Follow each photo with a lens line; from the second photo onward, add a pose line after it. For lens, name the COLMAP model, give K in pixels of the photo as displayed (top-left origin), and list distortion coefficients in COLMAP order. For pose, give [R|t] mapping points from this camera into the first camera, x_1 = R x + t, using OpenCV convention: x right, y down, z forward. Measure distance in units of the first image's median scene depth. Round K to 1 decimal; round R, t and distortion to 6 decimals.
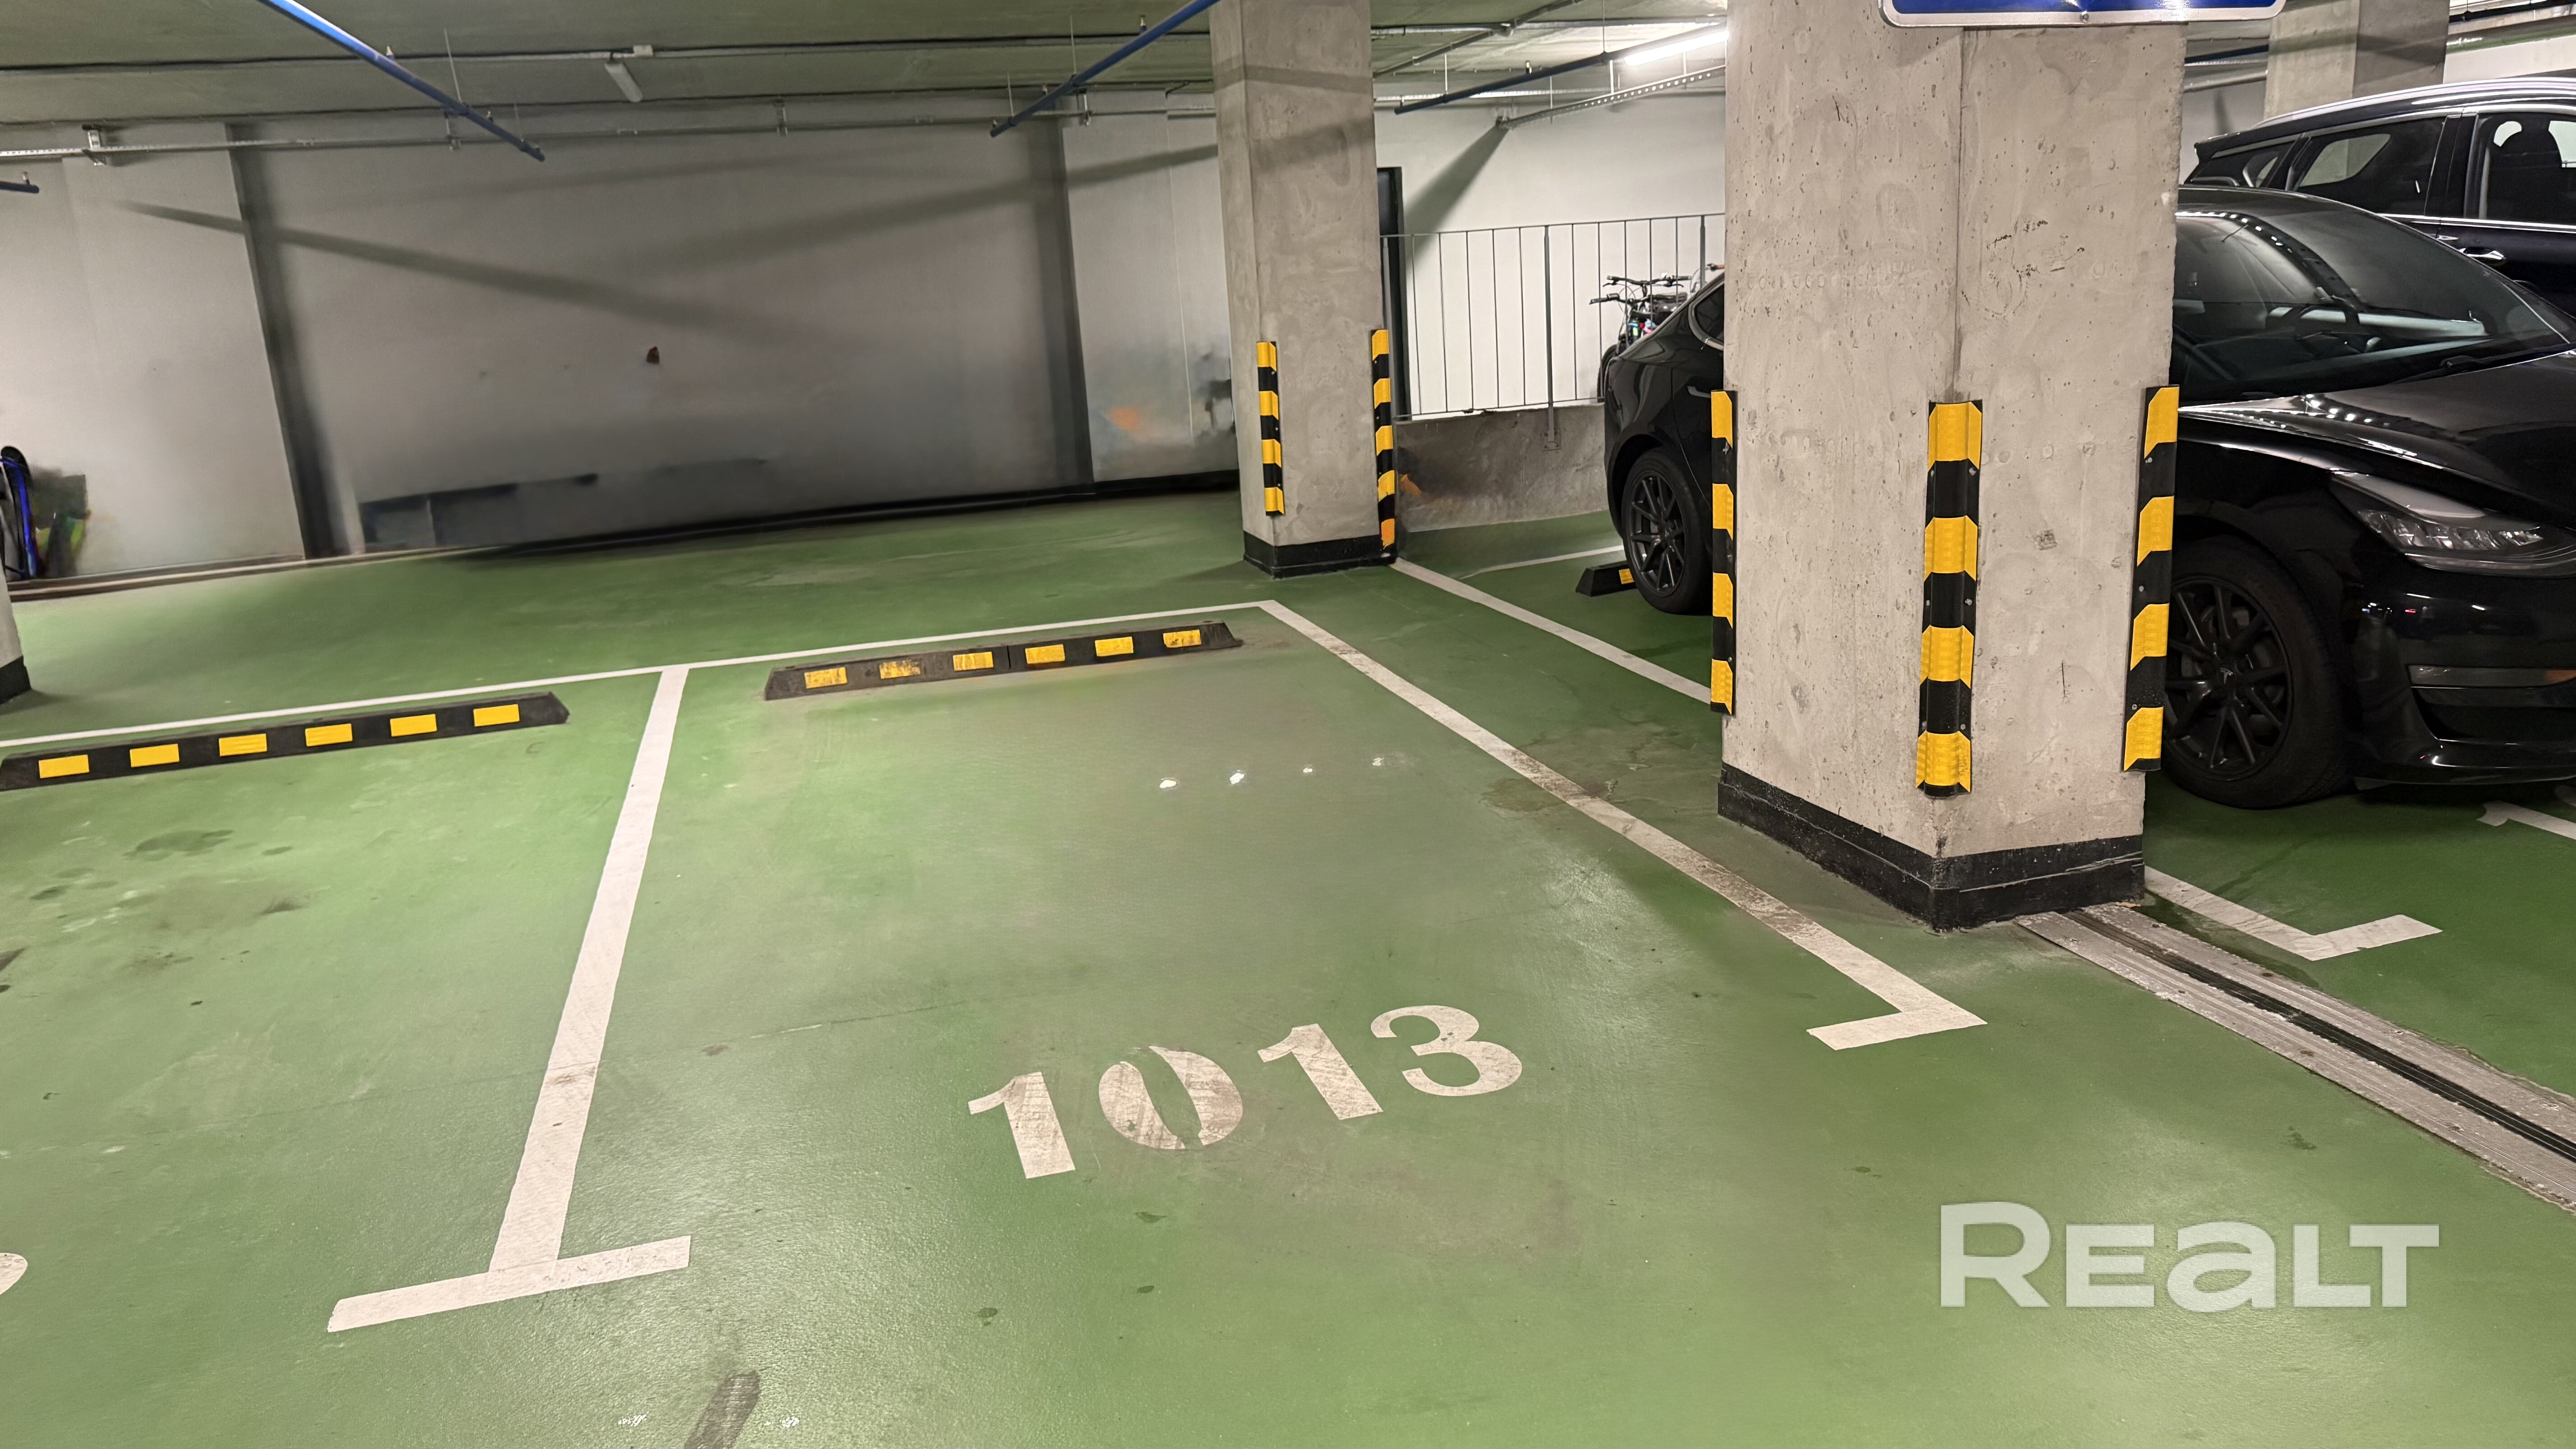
lens RADIAL K [[1949.8, 0, 1398.4], [0, 1949.8, 730.4], [0, 0, 1]] dist [0.160242, -0.346921]
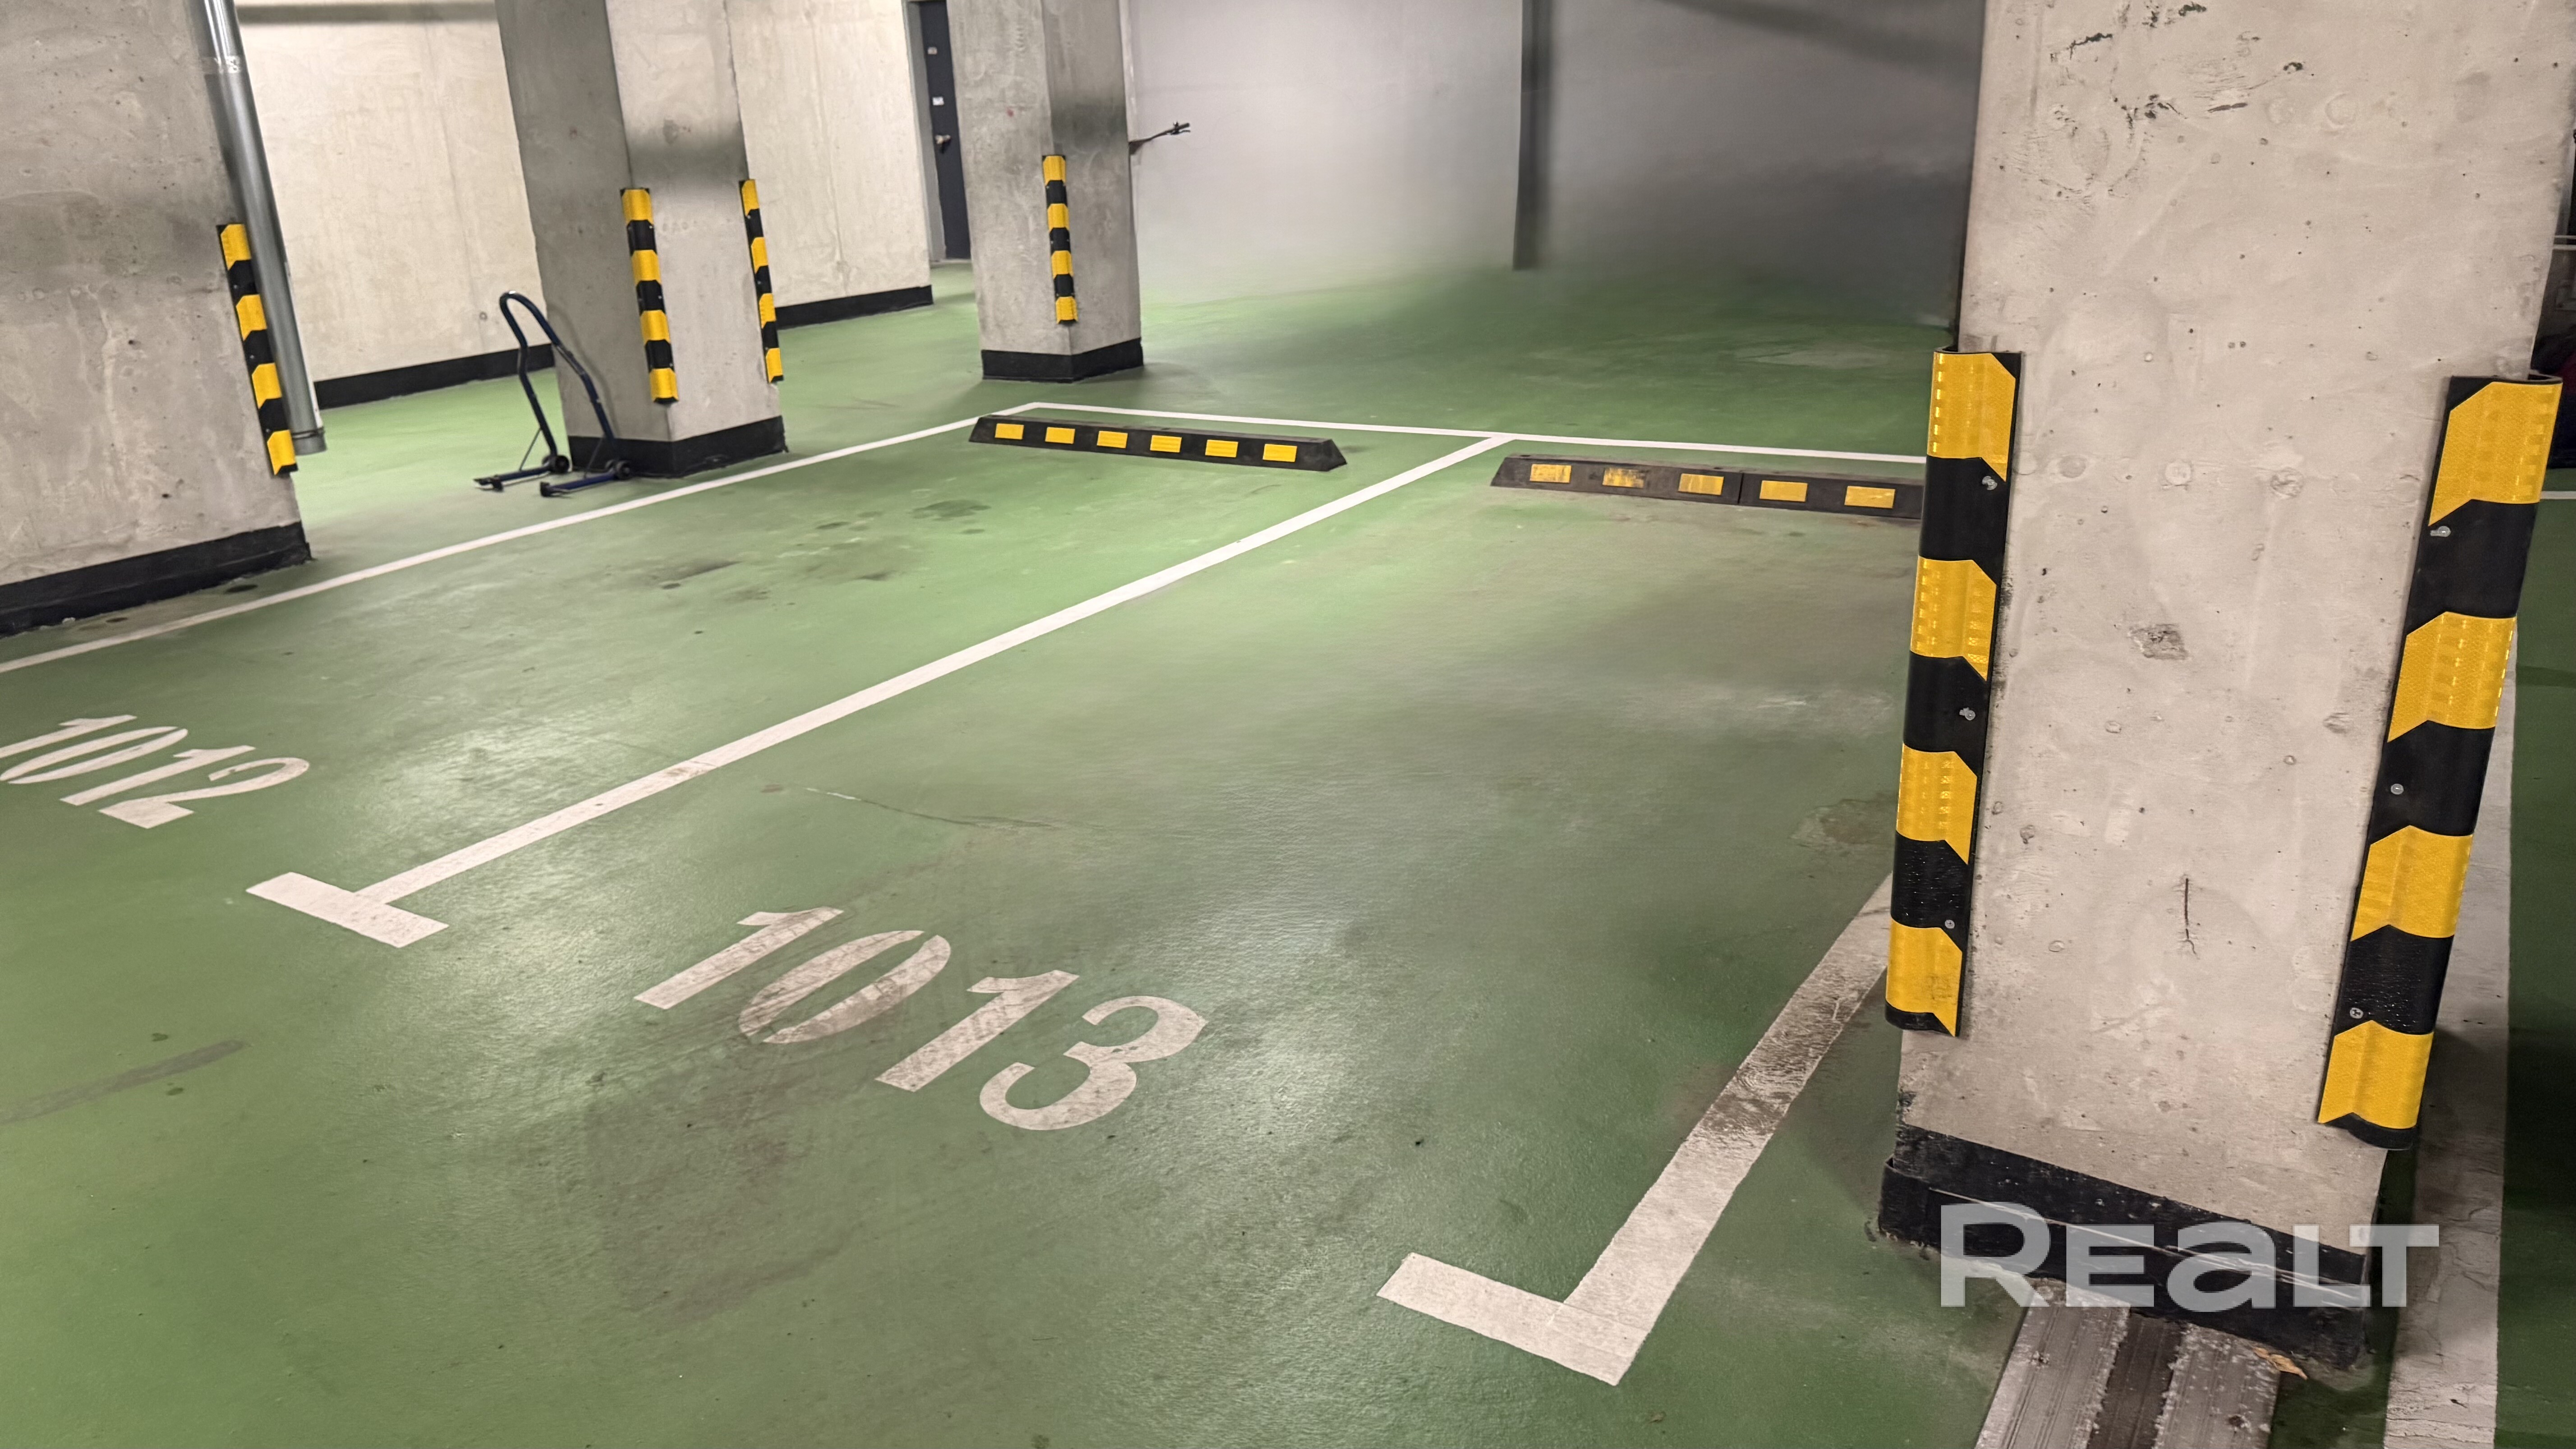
lens RADIAL K [[1949.8, 0, 1398.4], [0, 1949.8, 730.4], [0, 0, 1]] dist [0.160242, -0.346921]
pose [[0.610634, 0.281219, -0.740298, 0.596748], [-0.176223, 0.959638, 0.219182, -0.152552], [0.772056, -0.003382, 0.635545, 0.517629]]
